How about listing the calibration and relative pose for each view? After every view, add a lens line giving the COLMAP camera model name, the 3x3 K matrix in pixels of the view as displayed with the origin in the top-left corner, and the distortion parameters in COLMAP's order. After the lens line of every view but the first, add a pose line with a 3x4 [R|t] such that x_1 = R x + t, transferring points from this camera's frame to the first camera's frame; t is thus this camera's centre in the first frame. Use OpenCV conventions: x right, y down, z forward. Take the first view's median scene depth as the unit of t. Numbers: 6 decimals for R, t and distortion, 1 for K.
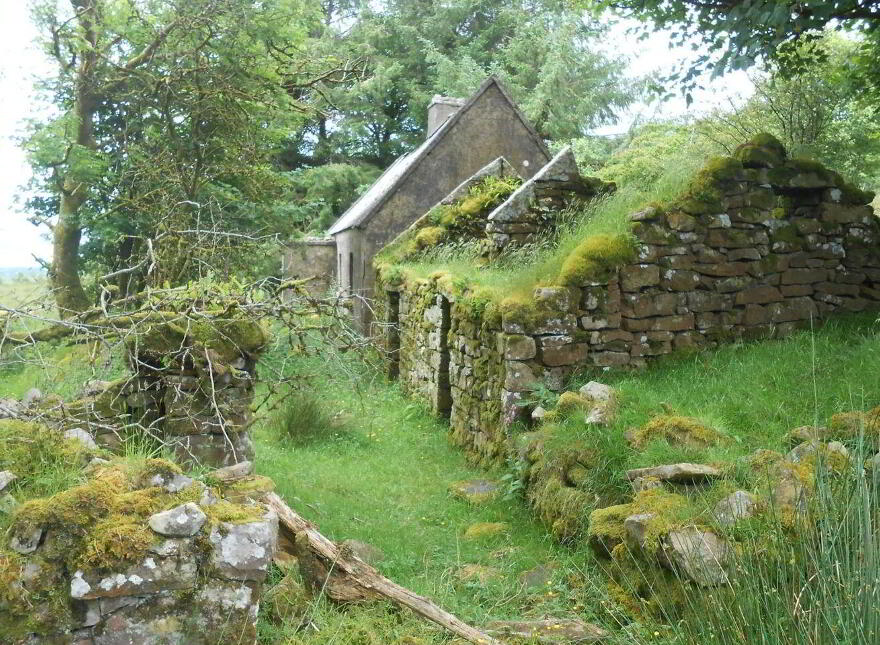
lens RADIAL K [[757.4, 0, 440.0], [0, 757.4, 322.5], [0, 0, 1]] dist [-0.049693, 0.061147]
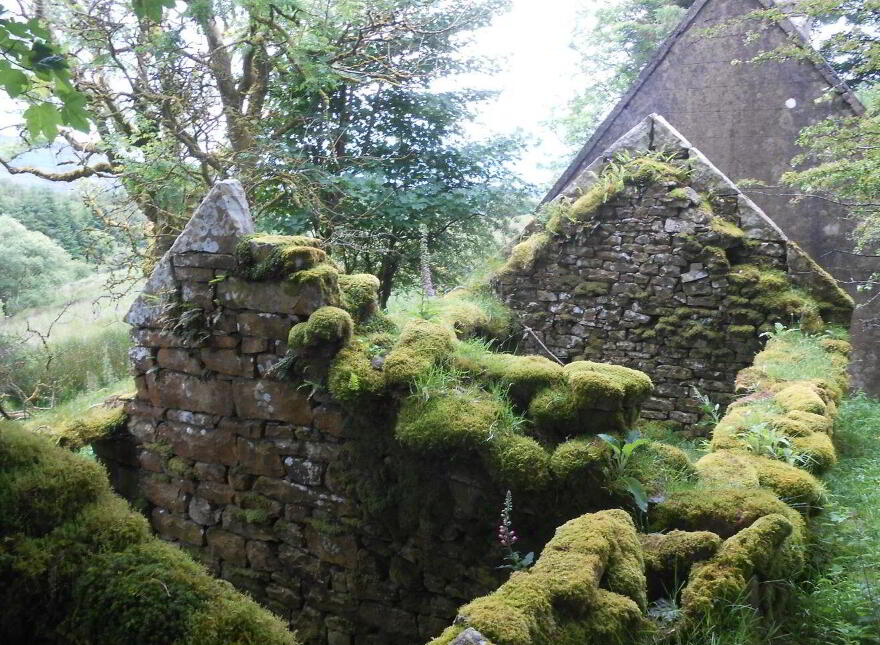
lens RADIAL K [[757.4, 0, 440.0], [0, 757.4, 322.5], [0, 0, 1]] dist [-0.049693, 0.061147]
pose [[0.740247, 0.086947, -0.666689, 0.323295], [-0.015567, 0.993553, 0.112291, -0.104819], [0.672155, -0.072745, 0.736828, 0.381722]]
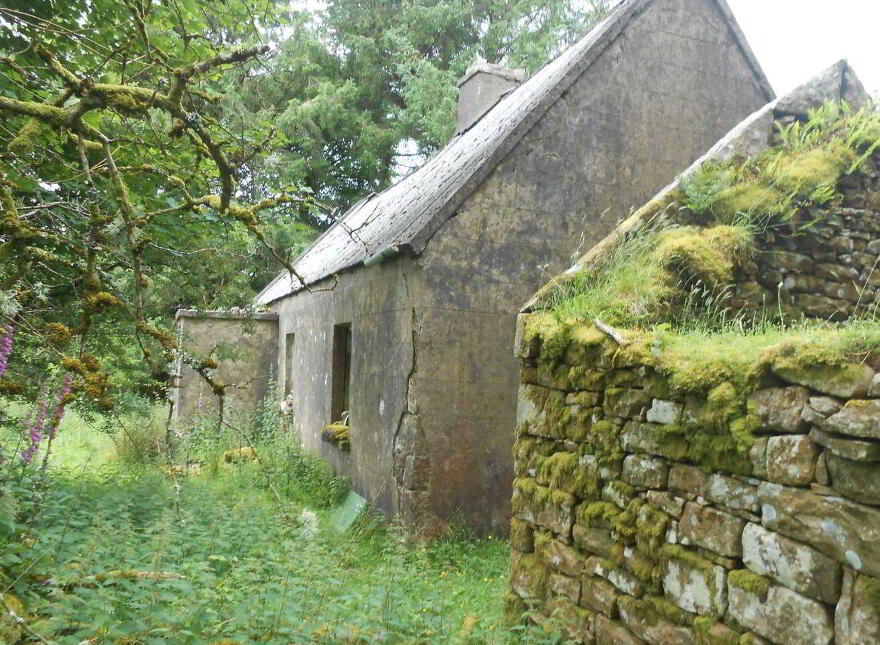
lens RADIAL K [[757.4, 0, 440.0], [0, 757.4, 322.5], [0, 0, 1]] dist [-0.049693, 0.061147]
pose [[0.987922, 0.026653, 0.152641, -0.147757], [-0.005591, 0.990585, -0.136781, -0.032594], [-0.154849, 0.134276, 0.978771, 0.600435]]
